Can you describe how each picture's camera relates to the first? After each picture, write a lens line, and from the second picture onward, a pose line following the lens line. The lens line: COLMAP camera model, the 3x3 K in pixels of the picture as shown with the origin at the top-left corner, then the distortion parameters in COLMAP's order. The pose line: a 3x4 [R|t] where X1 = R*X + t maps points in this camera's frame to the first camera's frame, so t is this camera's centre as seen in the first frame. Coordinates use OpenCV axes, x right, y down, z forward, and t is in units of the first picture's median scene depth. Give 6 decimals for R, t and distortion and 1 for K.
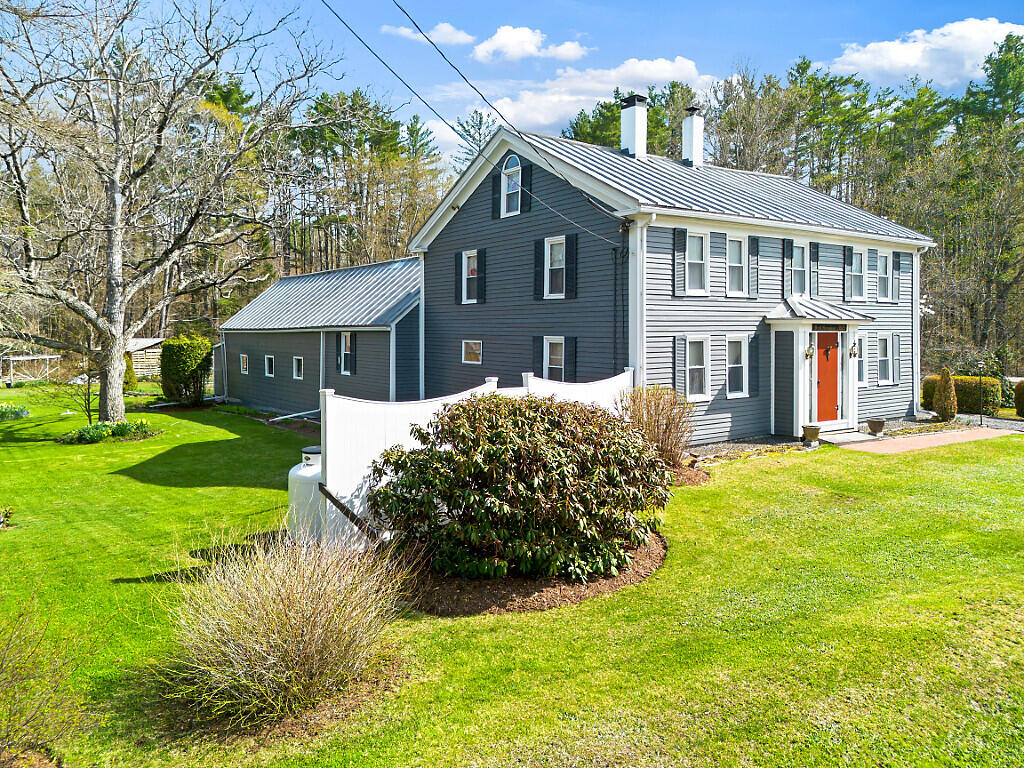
lens RADIAL K [[746.3, 0, 513.1], [0, 746.3, 353.4], [0, 0, 1]] dist [0.115073, -0.160009]
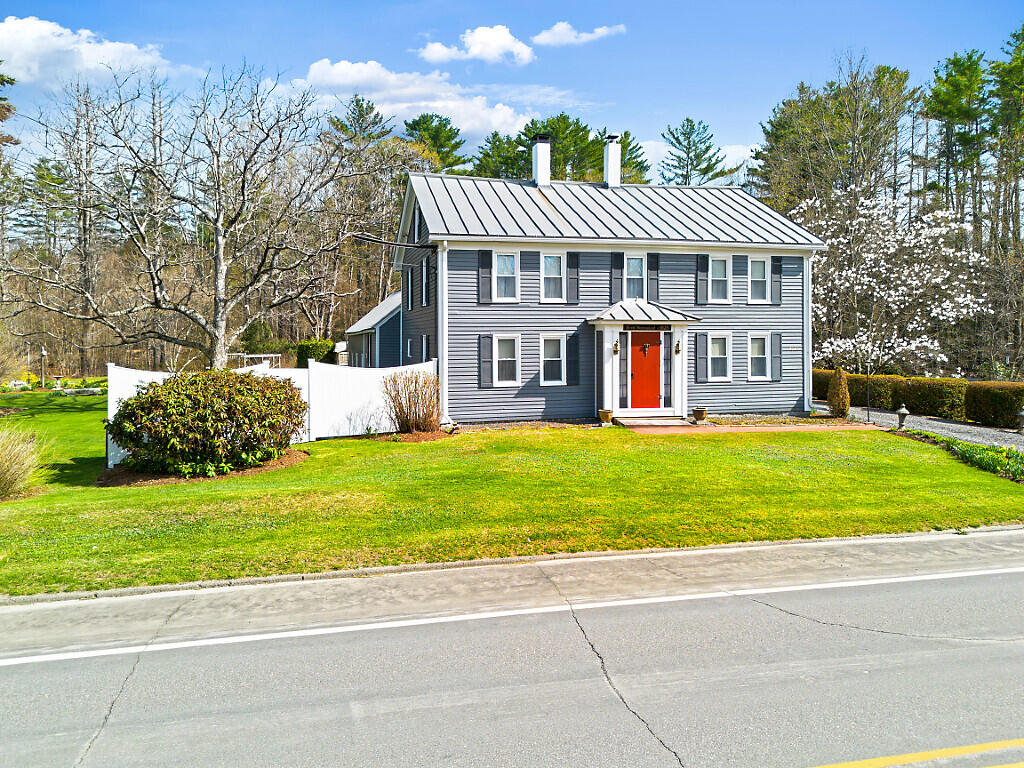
lens RADIAL K [[746.3, 0, 513.1], [0, 746.3, 353.4], [0, 0, 1]] dist [0.115073, -0.160009]
pose [[0.931484, 0.006451, -0.363726, 0.659001], [-0.009330, 0.999938, -0.006158, 0.014783], [0.363663, 0.009130, 0.931486, -0.148406]]
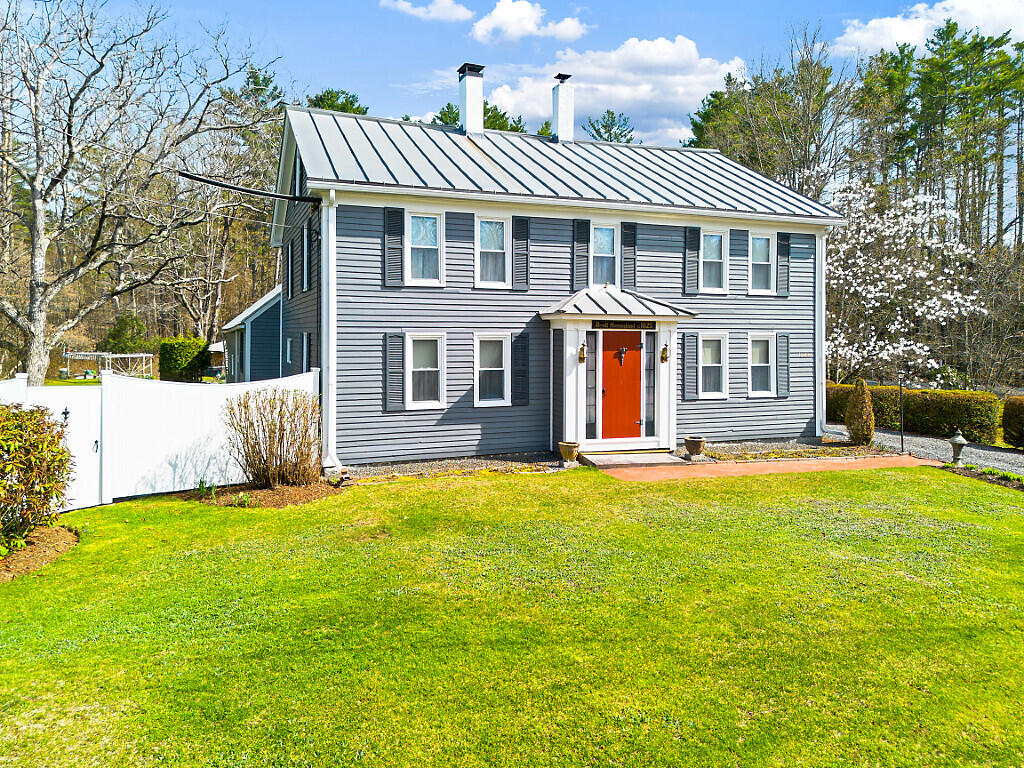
lens RADIAL K [[746.3, 0, 513.1], [0, 746.3, 353.4], [0, 0, 1]] dist [0.115073, -0.160009]
pose [[0.967348, 0.011364, -0.253198, 0.519488], [-0.013306, 0.999894, -0.005960, 0.003473], [0.253103, 0.009135, 0.967396, 0.181959]]
